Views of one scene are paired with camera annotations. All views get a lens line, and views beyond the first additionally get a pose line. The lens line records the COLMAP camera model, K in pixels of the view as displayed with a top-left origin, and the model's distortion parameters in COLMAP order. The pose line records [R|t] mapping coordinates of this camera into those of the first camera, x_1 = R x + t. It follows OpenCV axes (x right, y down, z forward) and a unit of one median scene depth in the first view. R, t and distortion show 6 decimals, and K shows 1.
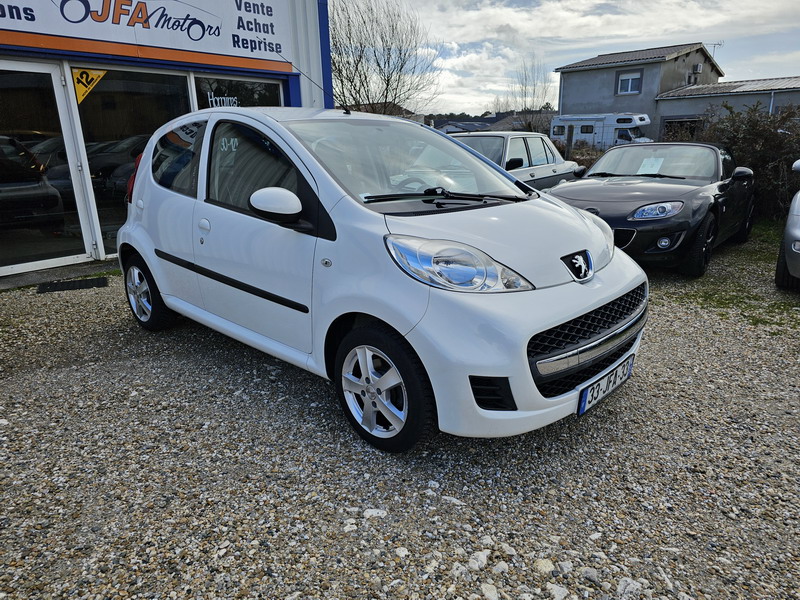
lens RADIAL K [[536.9, 0, 405.3], [0, 536.9, 282.1], [0, 0, 1]] dist [0.036176, -0.021353]
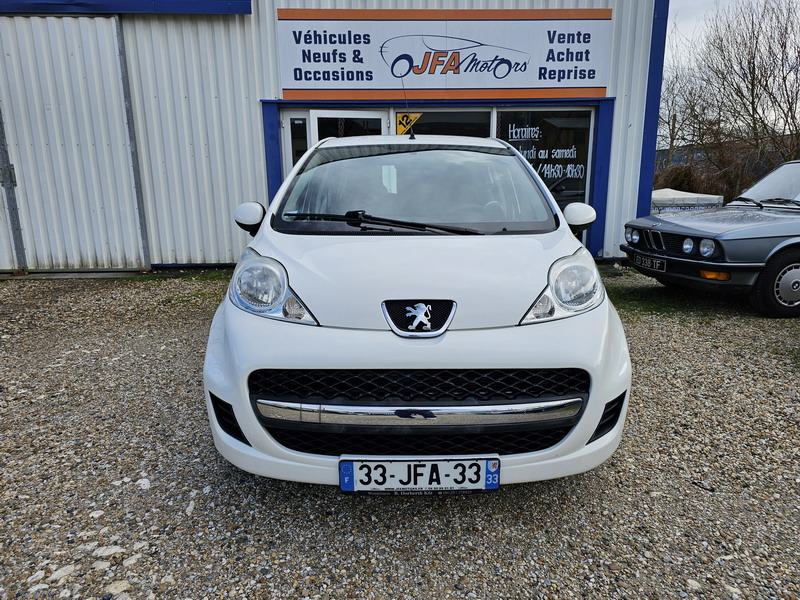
lens RADIAL K [[536.9, 0, 405.8], [0, 536.9, 280.0], [0, 0, 1]] dist [0.036176, -0.021353]
pose [[0.693623, 0.145249, -0.705542, 0.303832], [-0.186374, 0.982295, 0.018998, -0.033468], [0.695810, 0.118317, 0.708414, 0.148736]]
